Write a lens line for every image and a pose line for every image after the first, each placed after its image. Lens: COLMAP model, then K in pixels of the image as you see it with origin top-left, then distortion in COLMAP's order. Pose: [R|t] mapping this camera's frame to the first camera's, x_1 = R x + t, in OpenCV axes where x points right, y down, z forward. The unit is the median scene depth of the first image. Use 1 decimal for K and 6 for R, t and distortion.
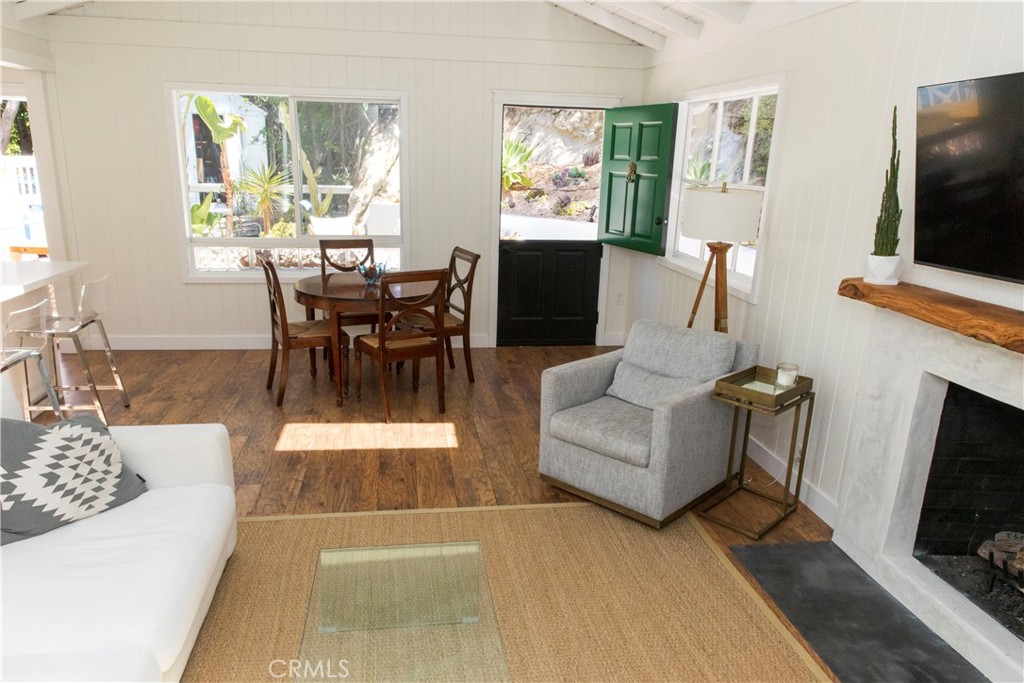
lens RADIAL K [[694.6, 0, 495.2], [0, 694.6, 338.9], [0, 0, 1]] dist [0.002804, -0.000942]
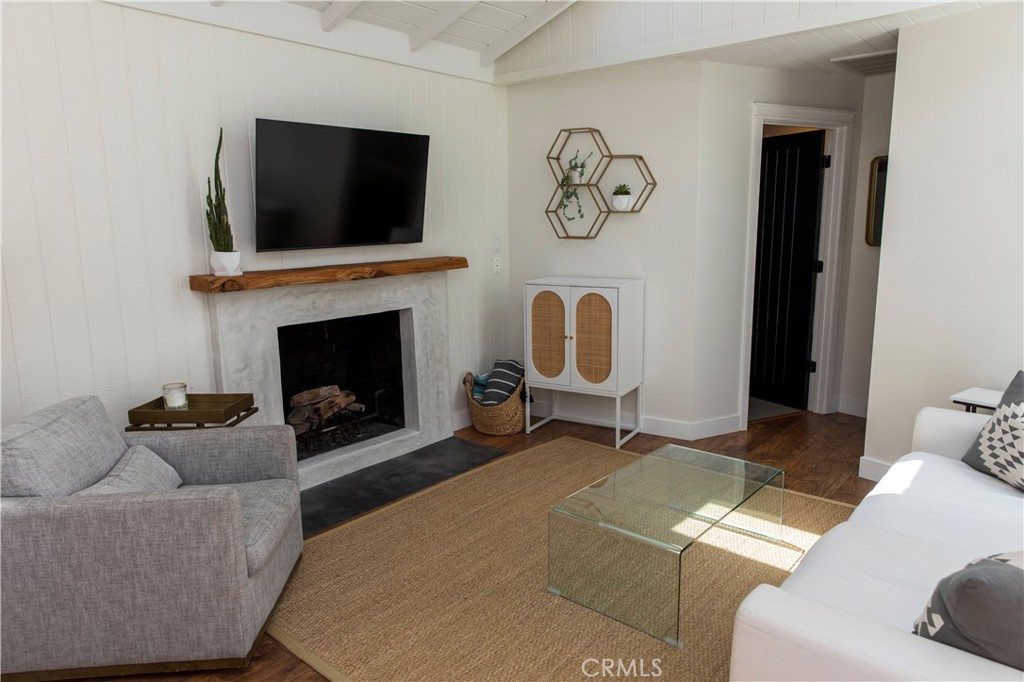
lens RADIAL K [[671.7, 0, 509.6], [0, 671.7, 340.7], [0, 0, 1]] dist [0.008749, -0.001889]
pose [[-0.660551, -0.150674, 0.735507, -0.508099], [0.185997, 0.916275, 0.354748, -0.240915], [-0.727377, 0.371131, -0.577221, 1.100614]]
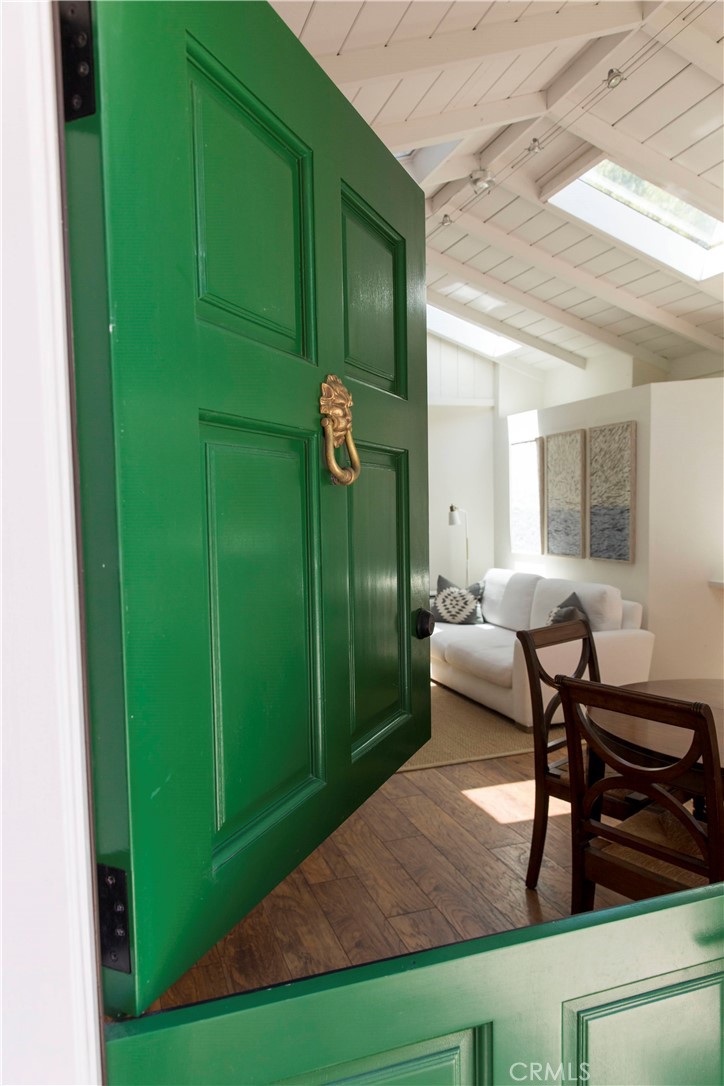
lens RADIAL K [[736.6, 0, 349.6], [0, 736.6, 557.5], [0, 0, 1]] dist [0.002804, -0.000942]
pose [[-0.982553, 0.004010, -0.185939, 0.239147], [-0.054880, 0.948998, 0.310470, -0.434774], [0.177701, 0.315258, -0.932220, 1.924868]]
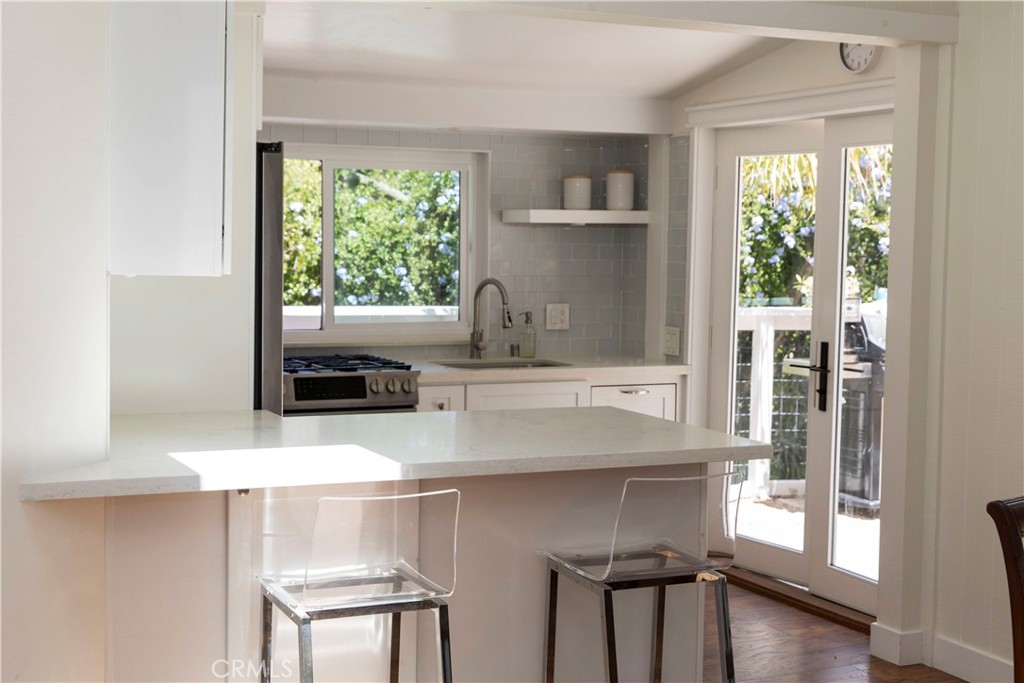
lens RADIAL K [[1415.7, 0, 512.0], [0, 1415.7, 341.5], [0, 0, 1]] dist [-0.007456, 0.011254]
pose [[0.300387, 0.043836, -0.952810, 0.253251], [-0.253451, 0.966699, -0.035429, -0.134336], [0.919527, 0.252134, 0.301494, 0.763715]]
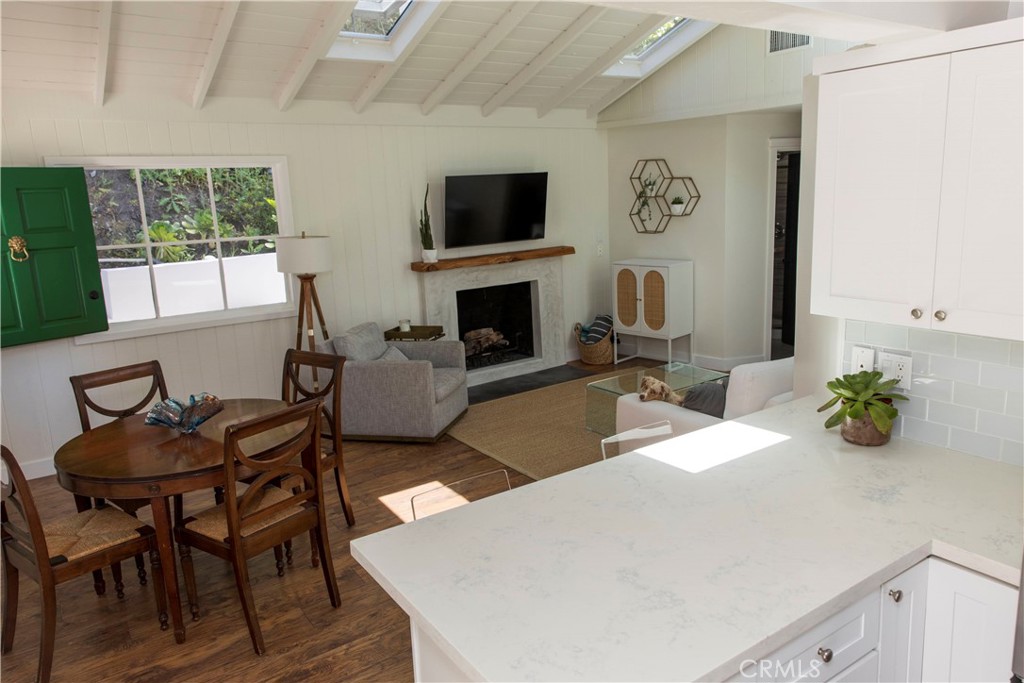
lens RADIAL K [[707.5, 0, 525.1], [0, 707.5, 339.7], [0, 0, 1]] dist [0.000960, -0.000561]
pose [[-0.456569, -0.192688, 0.868571, -1.257634], [0.255350, 0.906810, 0.335397, -0.428327], [-0.852256, 0.374922, -0.364818, 1.336709]]
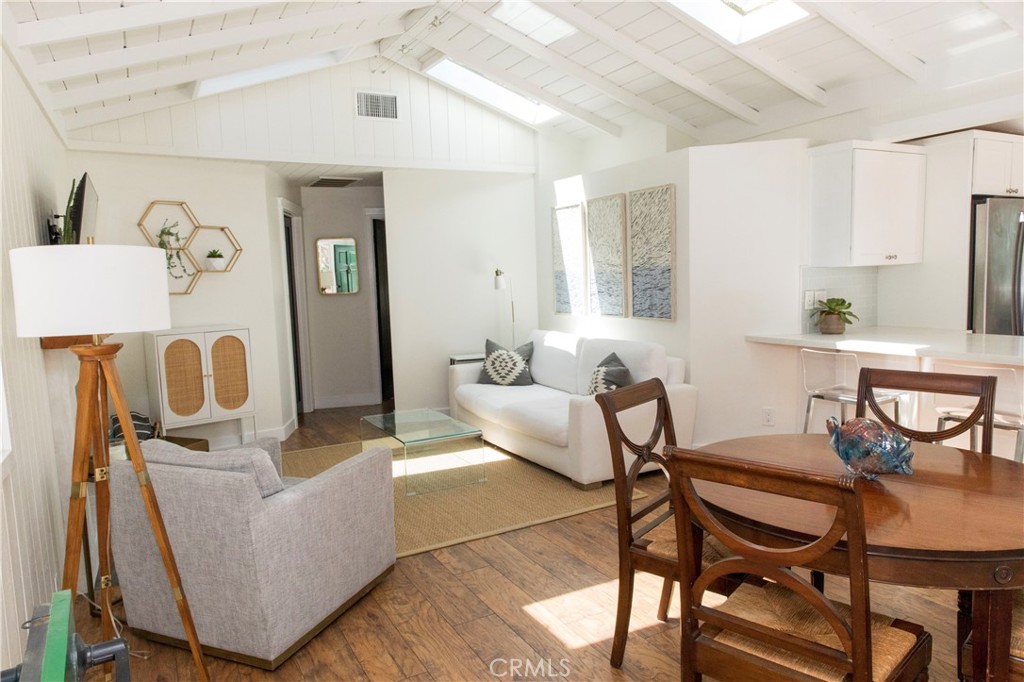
lens RADIAL K [[671.7, 0, 509.6], [0, 671.7, 340.7], [0, 0, 1]] dist [0.008749, -0.001889]
pose [[-0.934634, 0.038588, -0.353510, 0.229989], [-0.083025, 0.942943, 0.322436, -0.383251], [0.345782, 0.330710, -0.878103, 1.785048]]
